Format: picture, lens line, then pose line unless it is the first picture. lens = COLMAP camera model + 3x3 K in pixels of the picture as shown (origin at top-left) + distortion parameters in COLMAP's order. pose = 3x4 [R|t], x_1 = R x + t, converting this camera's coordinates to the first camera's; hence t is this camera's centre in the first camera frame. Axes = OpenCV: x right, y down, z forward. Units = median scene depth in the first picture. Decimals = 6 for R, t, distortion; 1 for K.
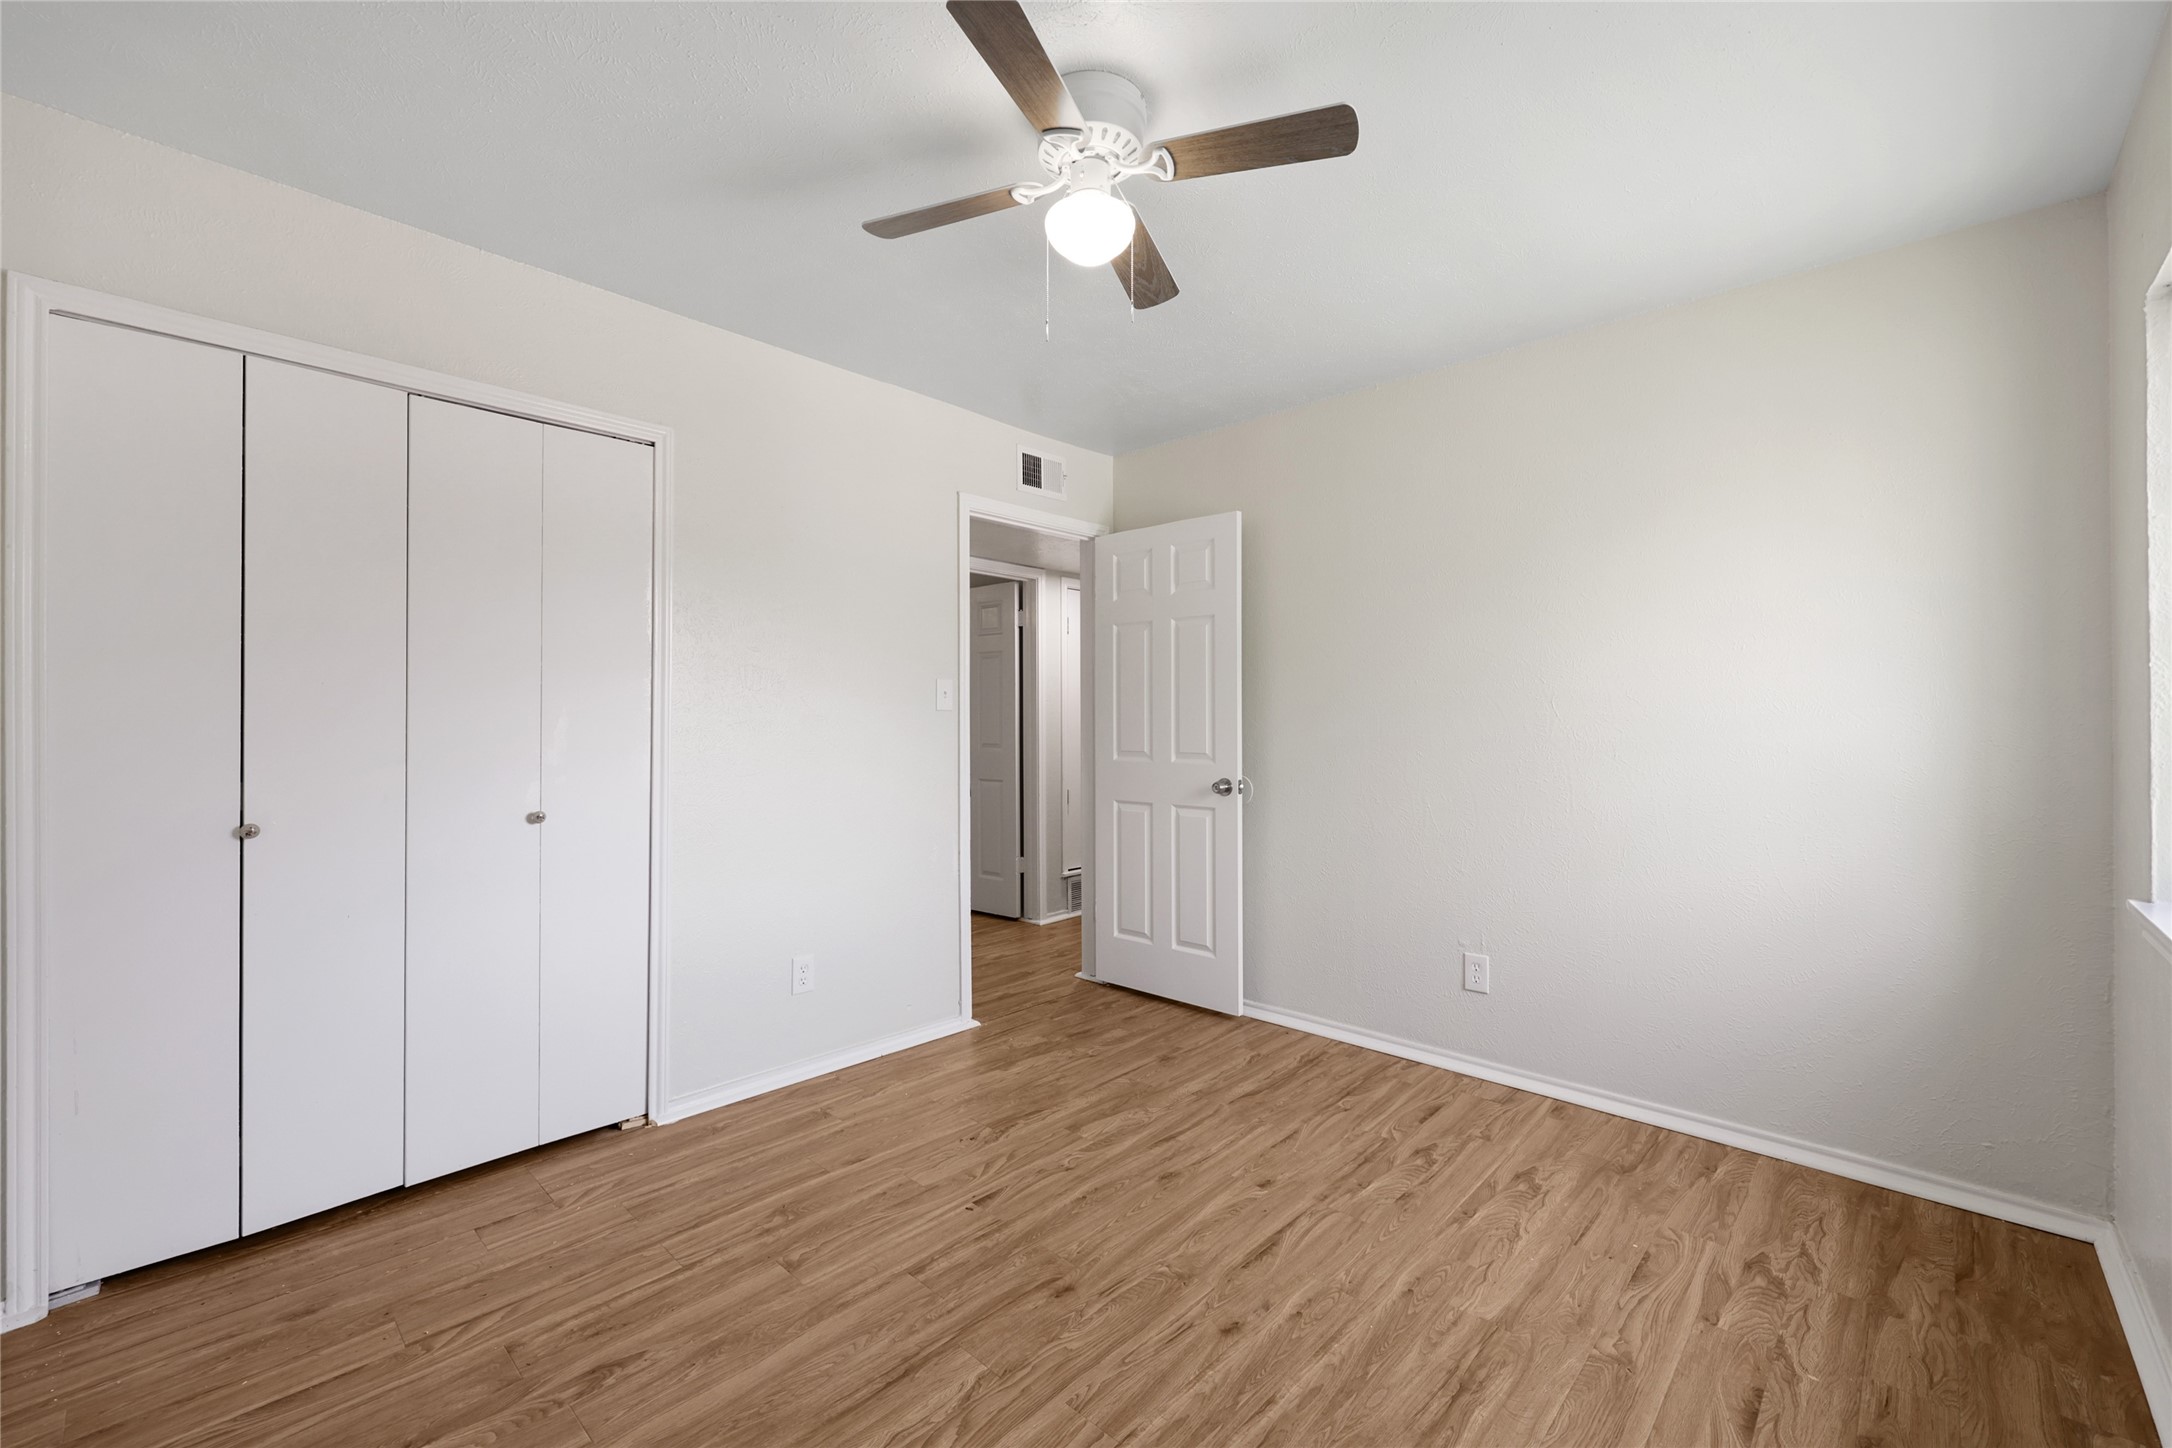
lens RADIAL K [[886.7, 0, 1072.3], [0, 886.7, 727.9], [0, 0, 1]] dist [0.003761, 0.000178]
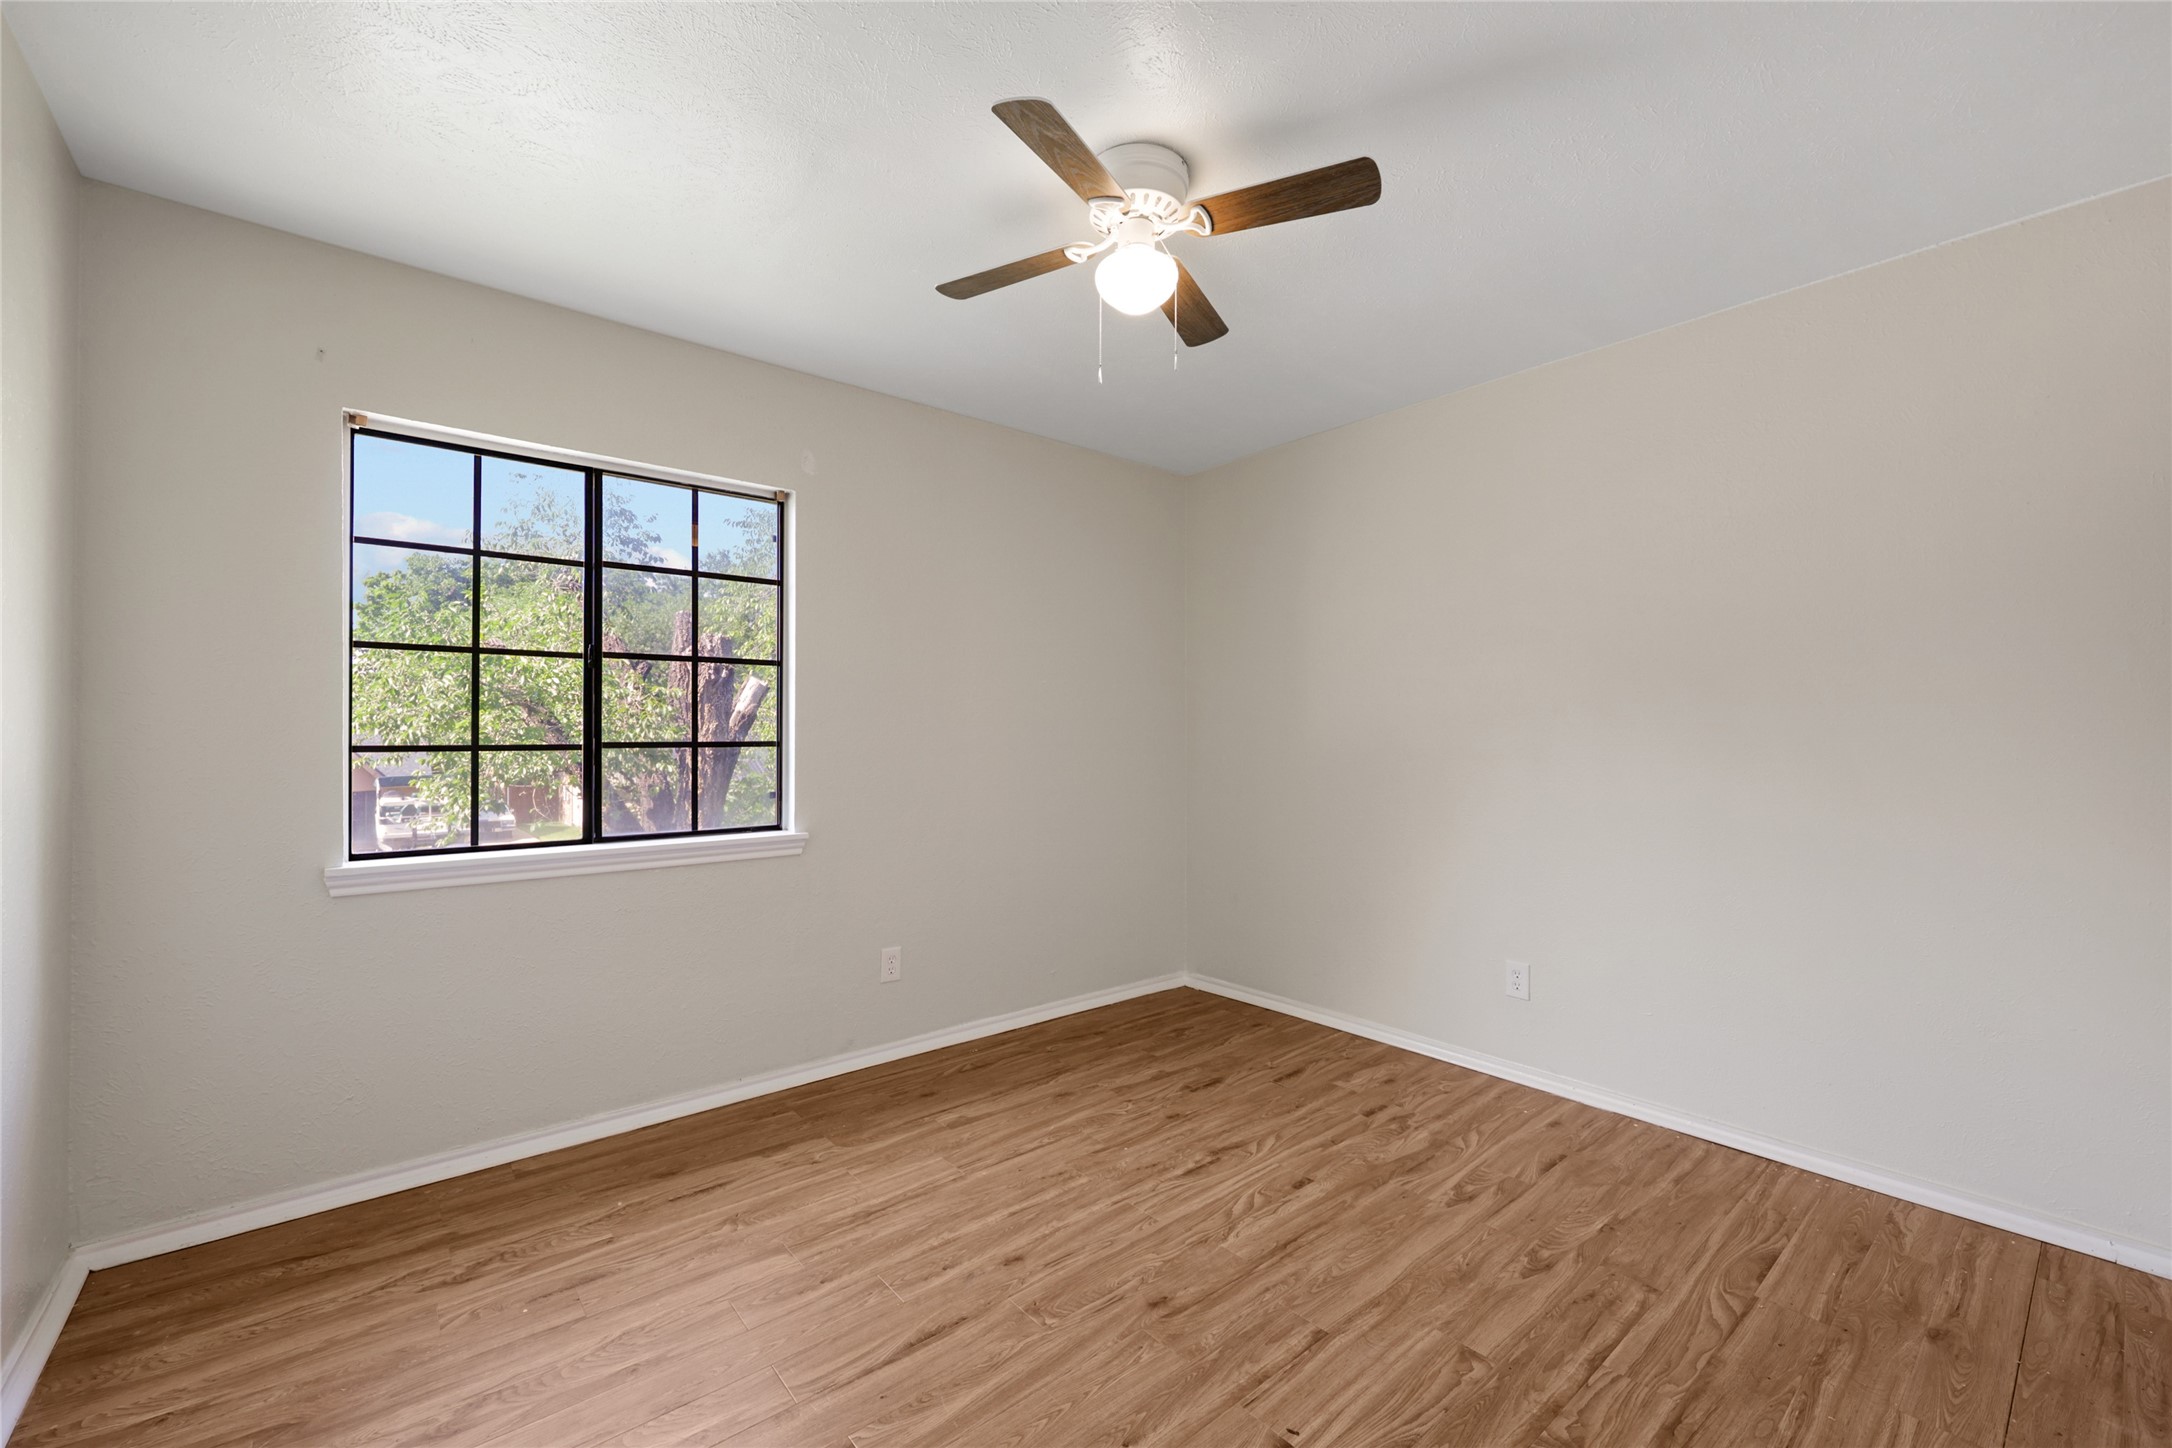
lens RADIAL K [[886.7, 0, 1092.0], [0, 886.7, 731.0], [0, 0, 1]] dist [0.003761, 0.000178]
pose [[-0.995446, 0.000540, 0.095326, -0.030292], [0.001044, 0.999986, 0.005232, -0.013244], [-0.095322, 0.005308, -0.995432, 1.987572]]
